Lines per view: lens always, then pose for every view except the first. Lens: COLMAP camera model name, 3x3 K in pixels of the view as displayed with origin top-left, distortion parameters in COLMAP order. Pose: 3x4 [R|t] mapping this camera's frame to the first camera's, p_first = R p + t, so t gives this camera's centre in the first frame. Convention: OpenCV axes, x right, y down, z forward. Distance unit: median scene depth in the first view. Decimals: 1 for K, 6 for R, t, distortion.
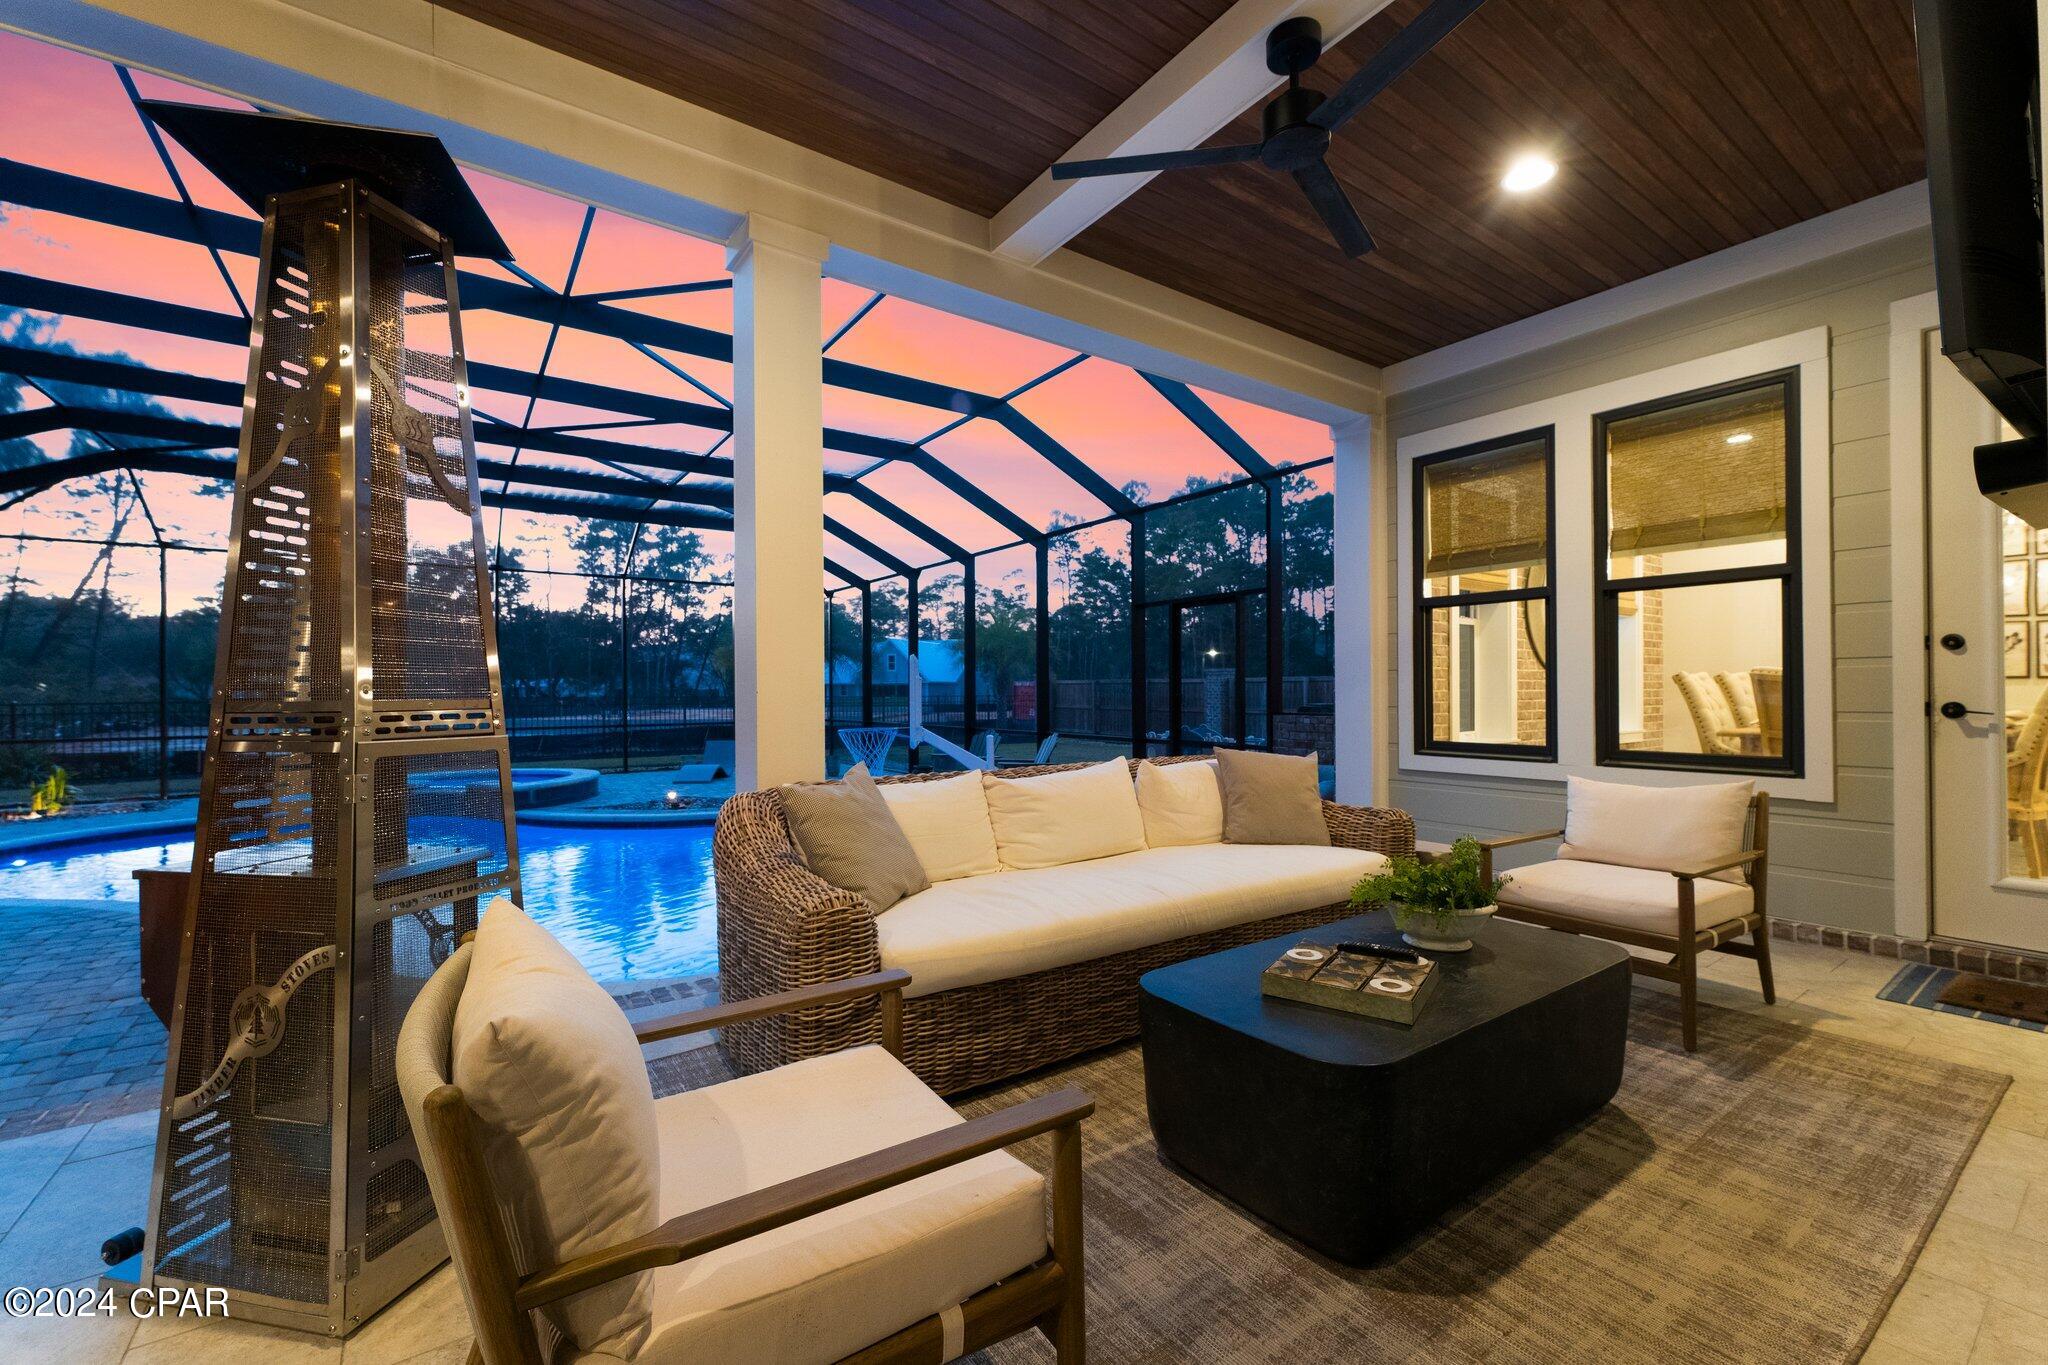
lens RADIAL K [[813.9, 0, 1024.0], [0, 813.9, 682.5], [0, 0, 1]] dist [0.031678, 0.000123]
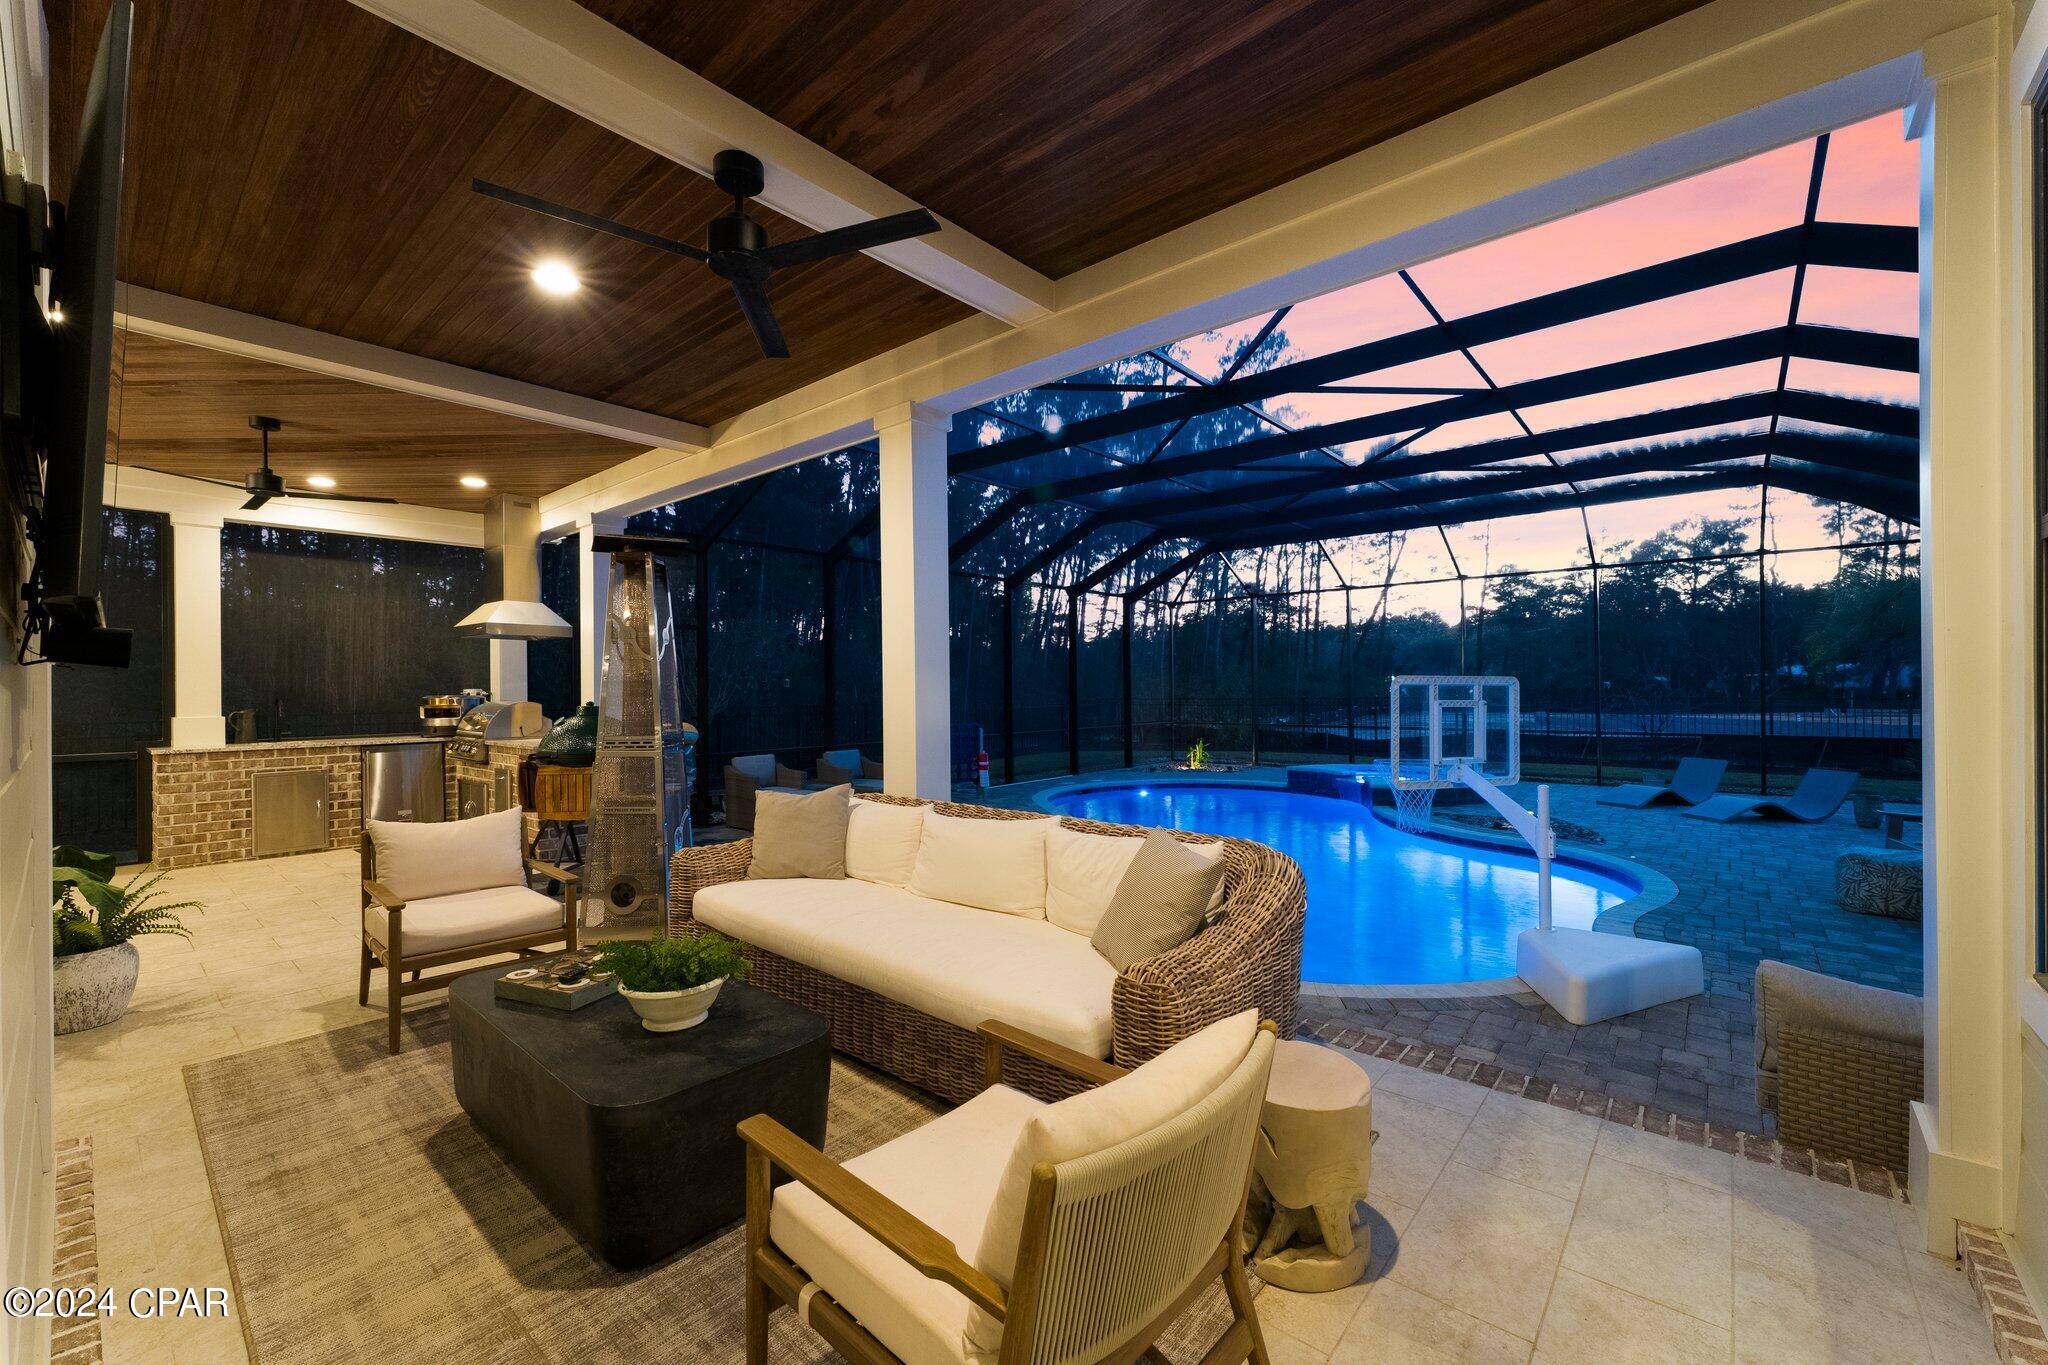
lens RADIAL K [[813.9, 0, 1024.0], [0, 813.9, 682.5], [0, 0, 1]] dist [0.031678, 0.000123]
pose [[0.232891, -0.005173, -0.972489, 1.892696], [0.013199, 0.999911, -0.002158, -0.114577], [0.972413, -0.012333, 0.232938, 1.402663]]
